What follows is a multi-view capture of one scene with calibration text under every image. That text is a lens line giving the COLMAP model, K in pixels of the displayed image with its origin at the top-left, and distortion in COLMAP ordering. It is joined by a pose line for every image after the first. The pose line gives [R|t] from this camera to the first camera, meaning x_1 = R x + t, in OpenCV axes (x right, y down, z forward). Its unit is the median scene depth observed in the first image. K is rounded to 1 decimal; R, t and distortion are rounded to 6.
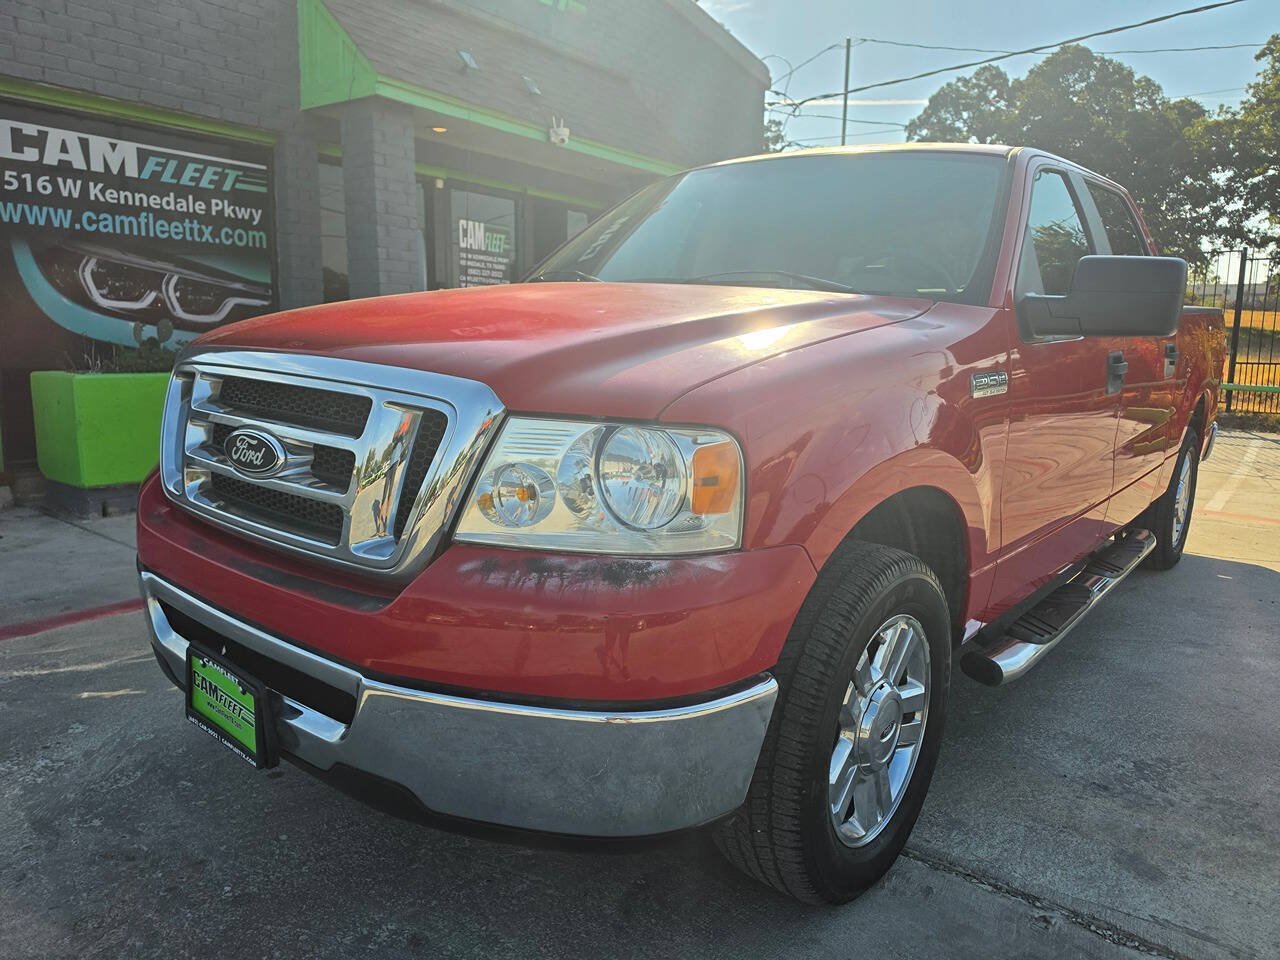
lens RADIAL K [[900.9, 0, 645.7], [0, 900.9, 484.8], [0, 0, 1]] dist [-0.017447, 0.006444]
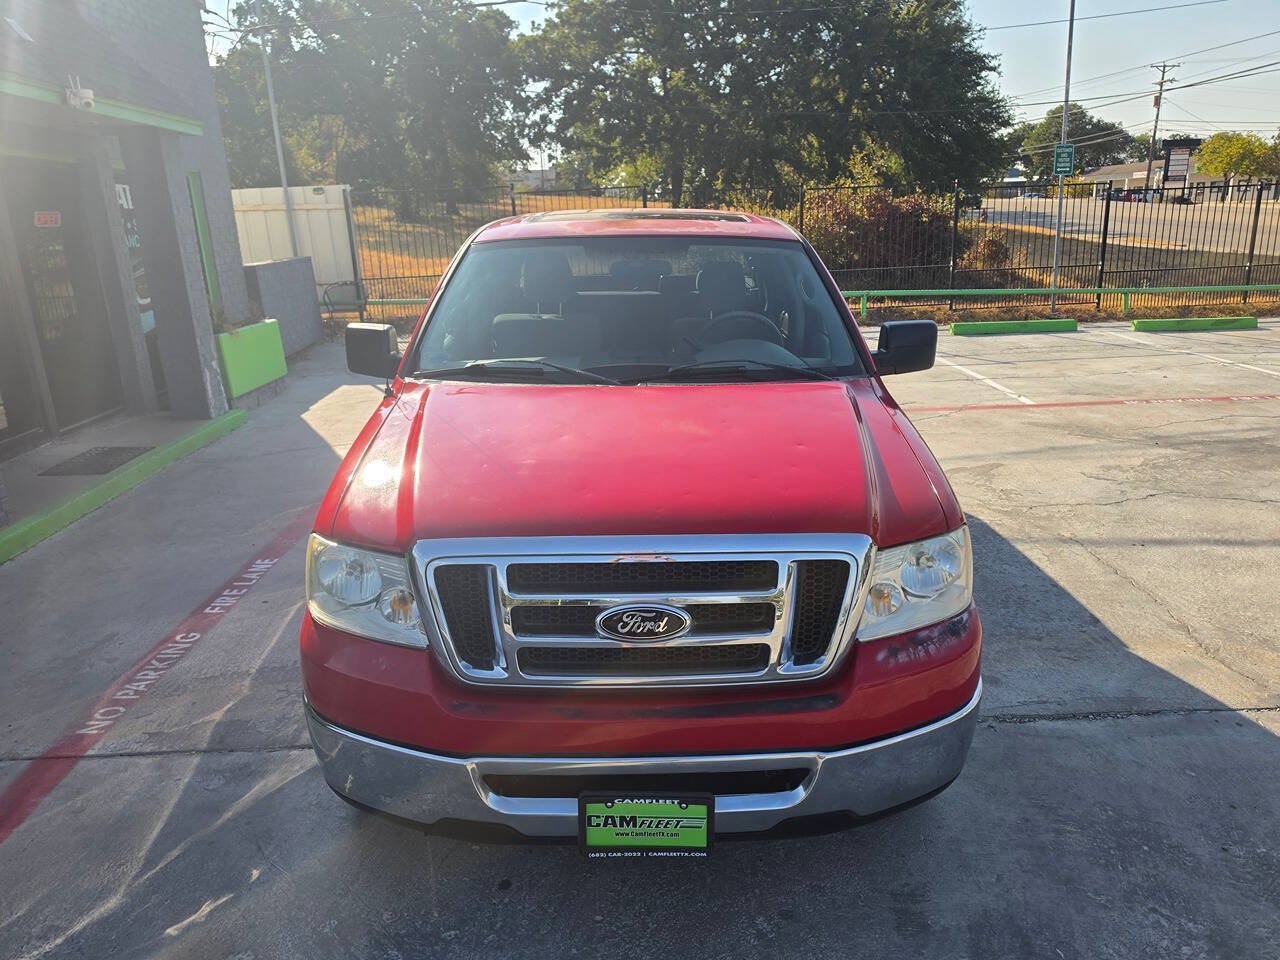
lens RADIAL K [[893.1, 0, 643.5], [0, 893.1, 483.6], [0, 0, 1]] dist [0.006897, -0.002285]
pose [[0.758832, -0.227833, 0.610136, -0.350125], [0.151669, 0.972878, 0.174654, -0.133530], [-0.633380, -0.039994, 0.772807, 0.026575]]
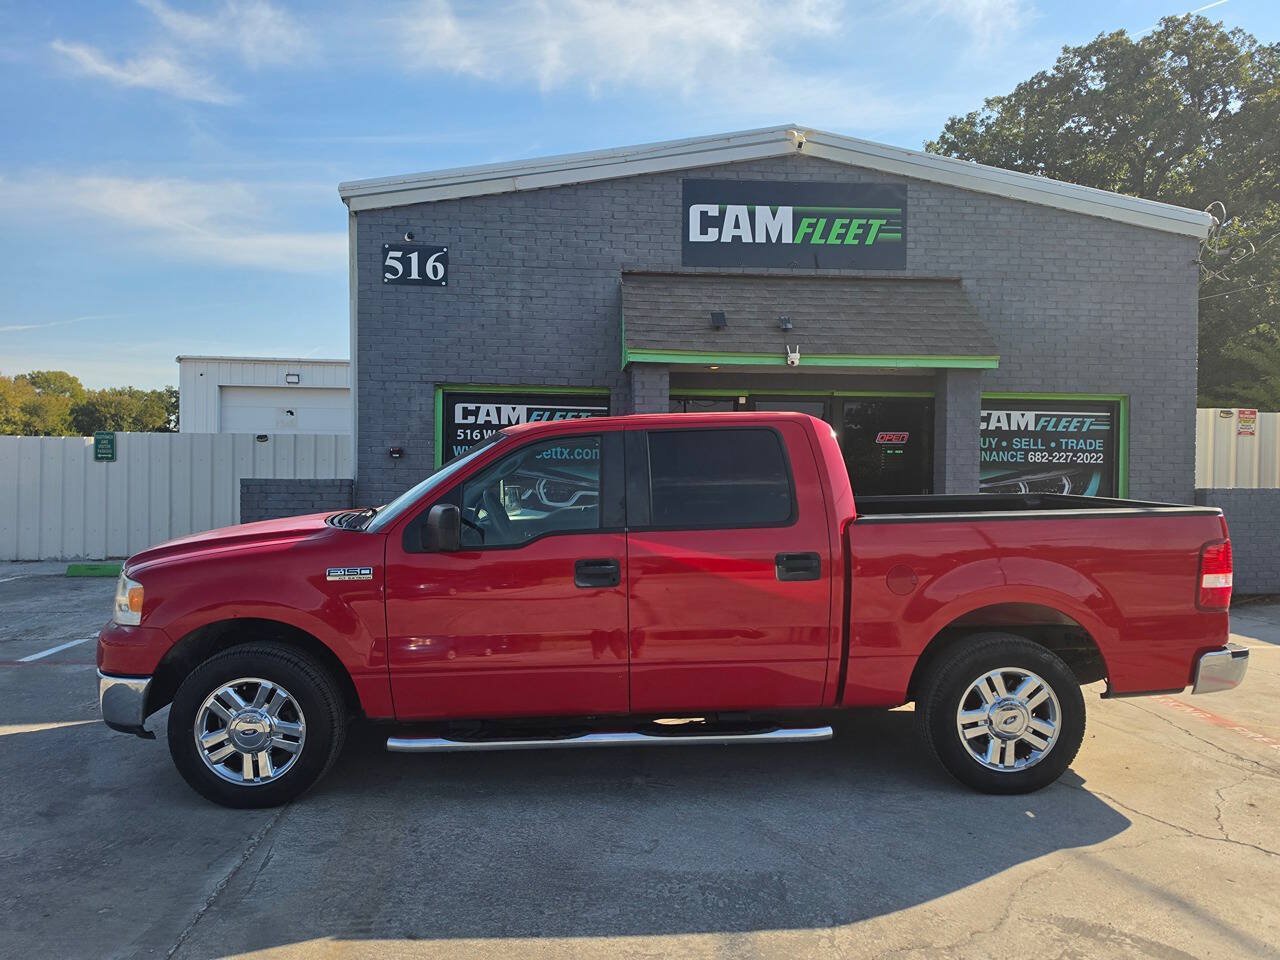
lens RADIAL K [[893.1, 0, 643.5], [0, 893.1, 483.6], [0, 0, 1]] dist [0.006897, -0.002285]
pose [[0.661538, -0.012059, -0.749815, 0.860598], [-0.113826, 0.986671, -0.116293, -0.056644], [0.741223, 0.162281, 0.651348, 0.068120]]
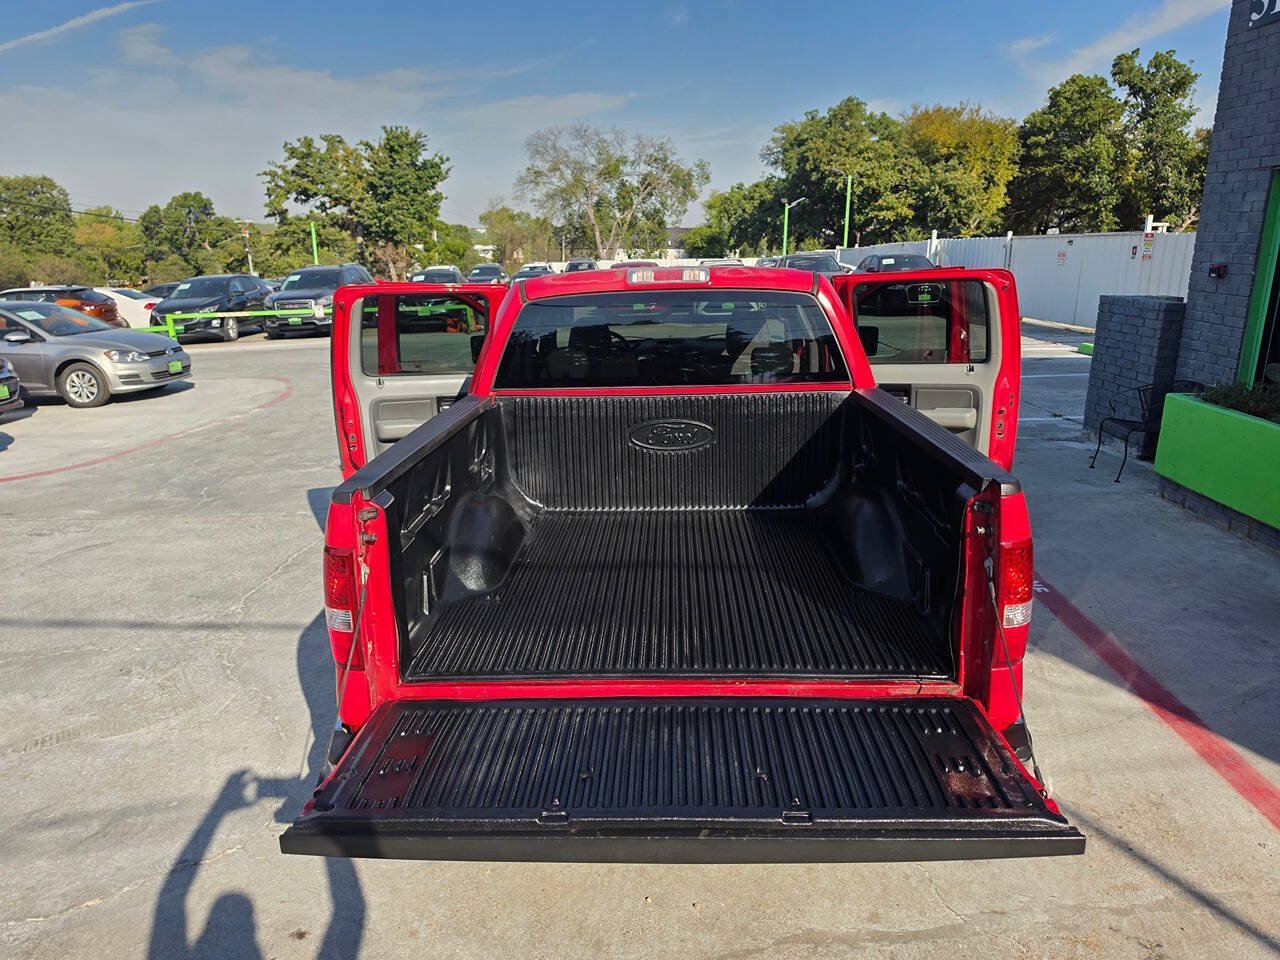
lens RADIAL K [[895.8, 0, 646.0], [0, 895.8, 470.5], [0, 0, 1]] dist [0.028541, -0.030644]
pose [[-0.806229, 0.133654, -0.576308, 0.717242], [-0.107022, 0.925124, 0.364269, -0.367297], [0.581843, 0.355362, -0.731558, 1.343895]]
